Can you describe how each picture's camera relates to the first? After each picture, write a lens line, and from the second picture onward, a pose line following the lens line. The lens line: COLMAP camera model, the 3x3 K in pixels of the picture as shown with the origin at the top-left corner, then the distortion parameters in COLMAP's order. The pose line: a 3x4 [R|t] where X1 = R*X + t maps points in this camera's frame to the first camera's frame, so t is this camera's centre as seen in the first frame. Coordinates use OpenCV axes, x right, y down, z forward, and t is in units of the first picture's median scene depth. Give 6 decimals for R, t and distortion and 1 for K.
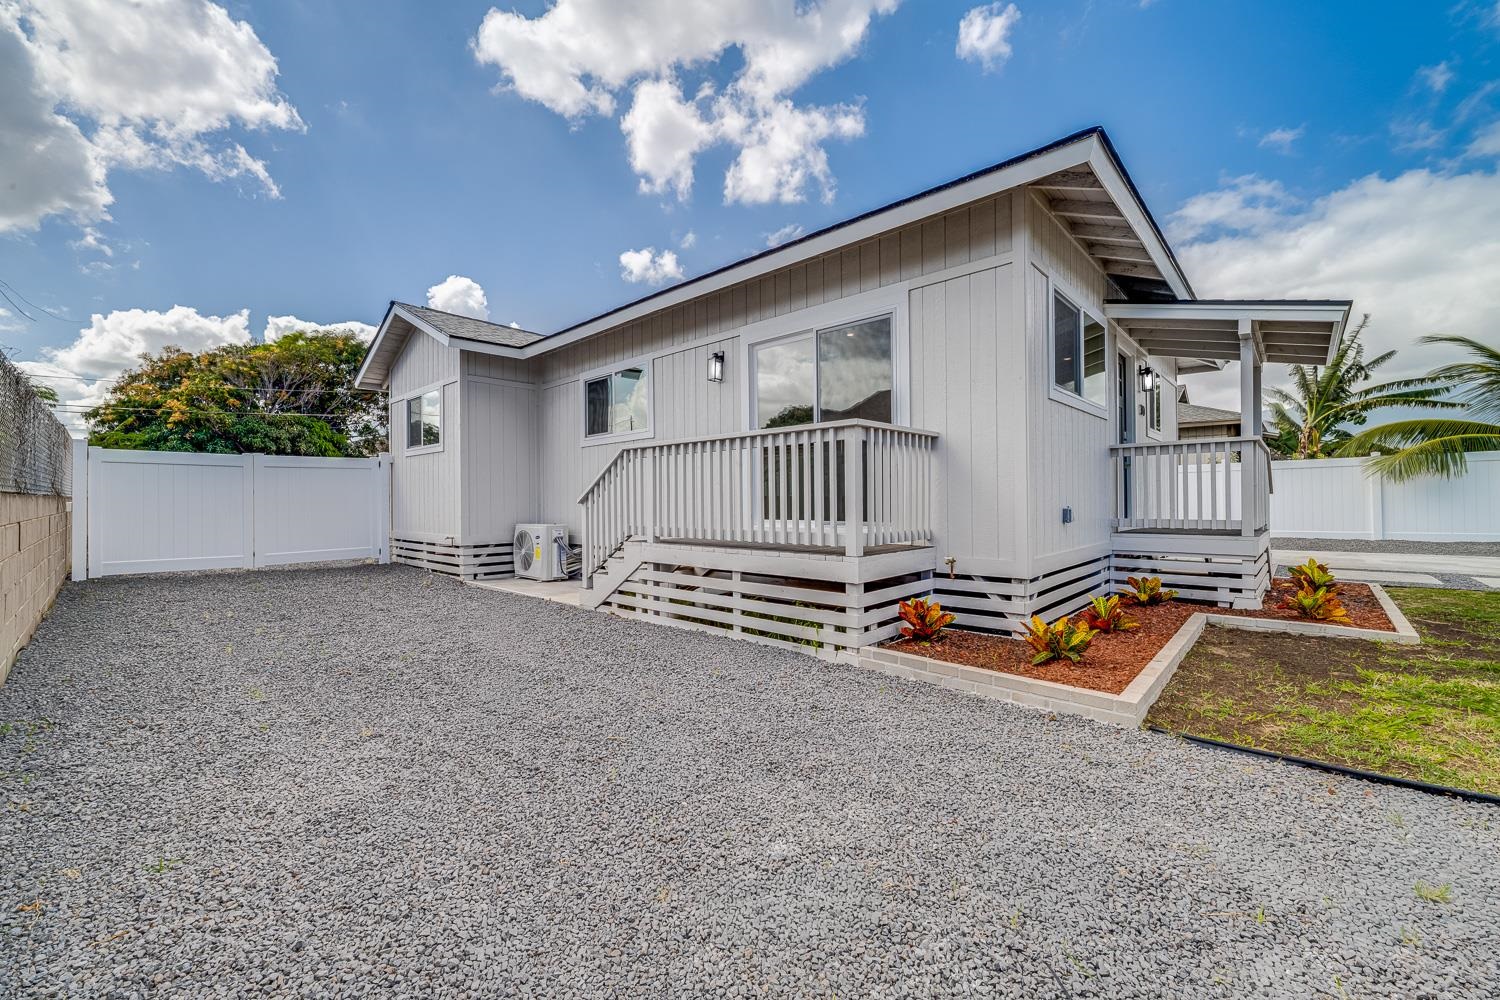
lens RADIAL K [[602.9, 0, 750.0], [0, 602.9, 500.0], [0, 0, 1]] dist [0.008983, 0.000076]
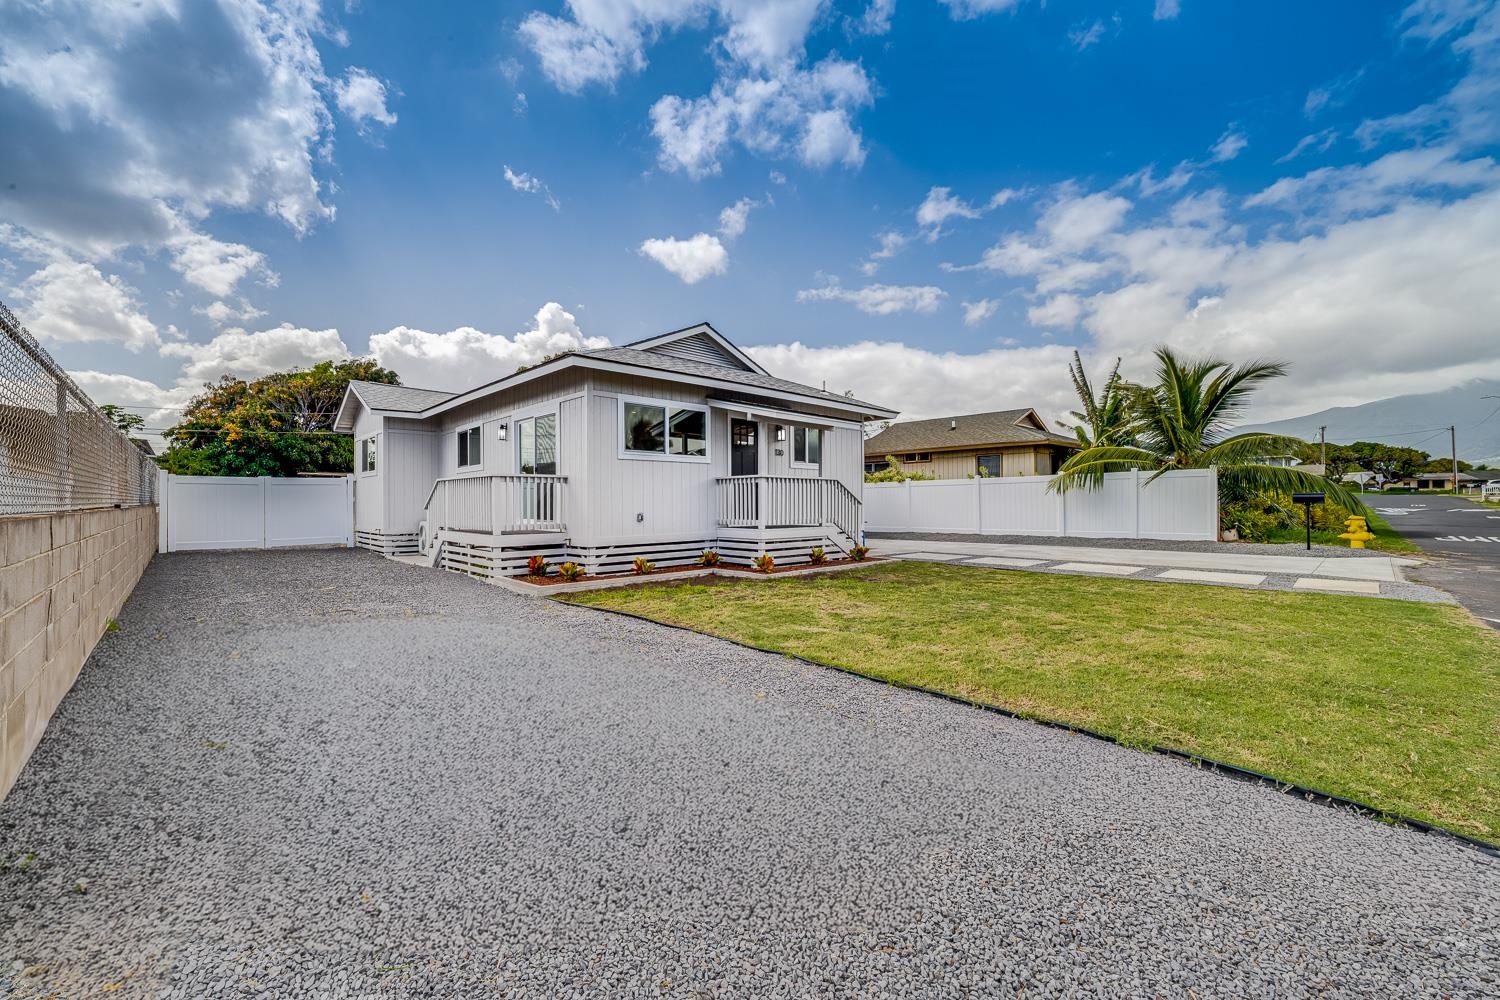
lens RADIAL K [[633.8, 0, 750.0], [0, 633.8, 500.0], [0, 0, 1]] dist [0.032799, 0.000078]
pose [[0.995585, 0.002154, -0.093834, 0.588869], [-0.002156, 0.999998, 0.000083, -0.017020], [0.093834, 0.000119, 0.995588, -0.550567]]
